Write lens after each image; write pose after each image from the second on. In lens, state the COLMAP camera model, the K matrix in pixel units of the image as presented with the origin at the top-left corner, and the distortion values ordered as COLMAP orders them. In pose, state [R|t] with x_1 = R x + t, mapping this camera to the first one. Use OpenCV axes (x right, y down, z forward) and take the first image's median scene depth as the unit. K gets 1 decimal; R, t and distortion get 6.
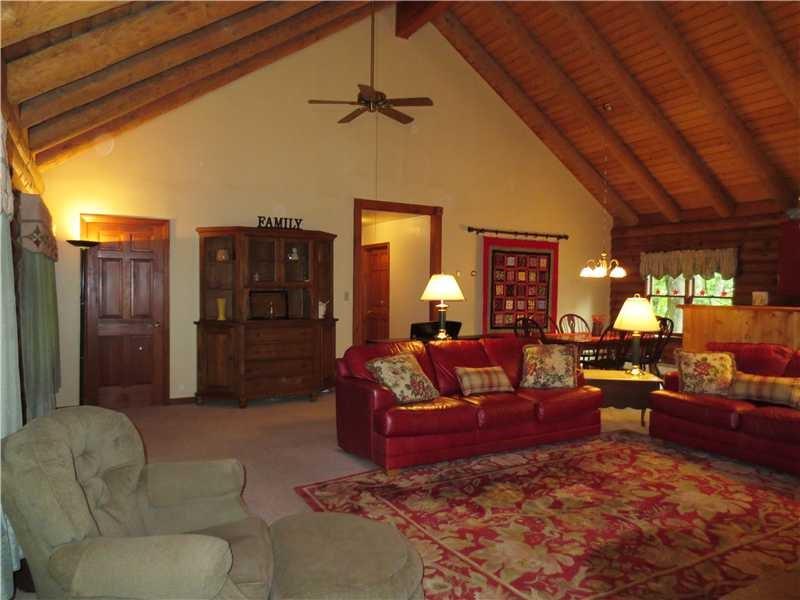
lens RADIAL K [[559.6, 0, 395.8], [0, 559.6, 299.6], [0, 0, 1]] dist [-0.050742, 0.032845]
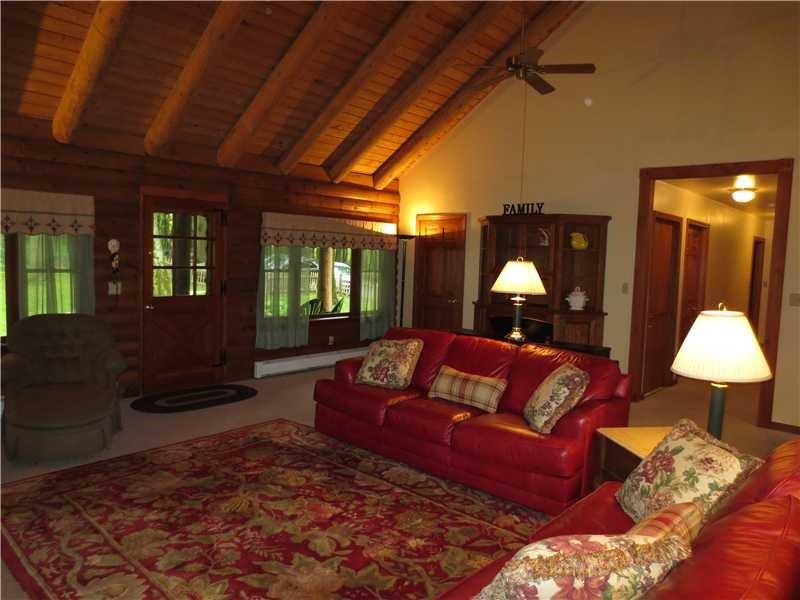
lens RADIAL K [[559.6, 0, 395.8], [0, 559.6, 299.6], [0, 0, 1]] dist [-0.050742, 0.032845]
pose [[0.333119, 0.072423, -0.940099, 0.571755], [-0.053657, 0.996886, 0.057785, -0.019093], [0.941357, 0.031193, 0.335968, 0.397955]]
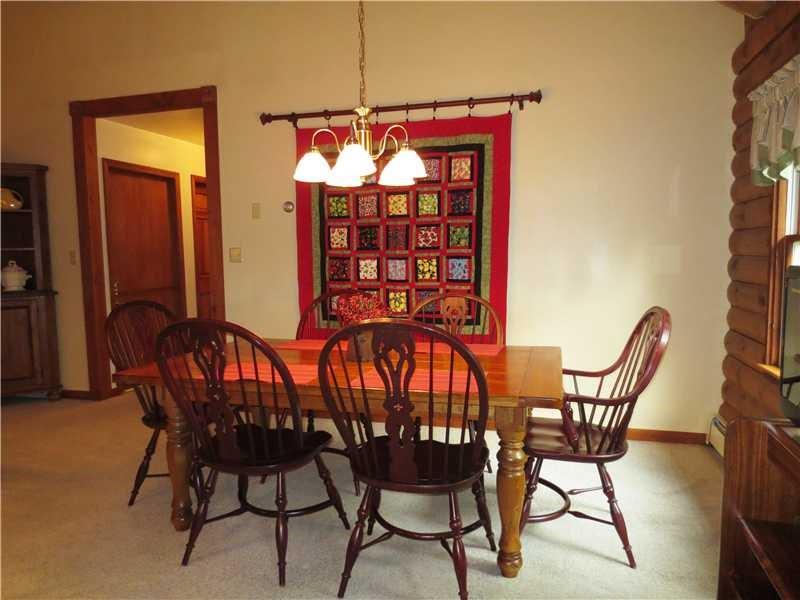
lens RADIAL K [[559.6, 0, 395.8], [0, 559.6, 299.6], [0, 0, 1]] dist [-0.050742, 0.032845]
pose [[0.718700, 0.034039, -0.694487, 0.631593], [0.006061, 0.998456, 0.055210, 0.010376], [0.695294, -0.043888, 0.717384, 0.797199]]
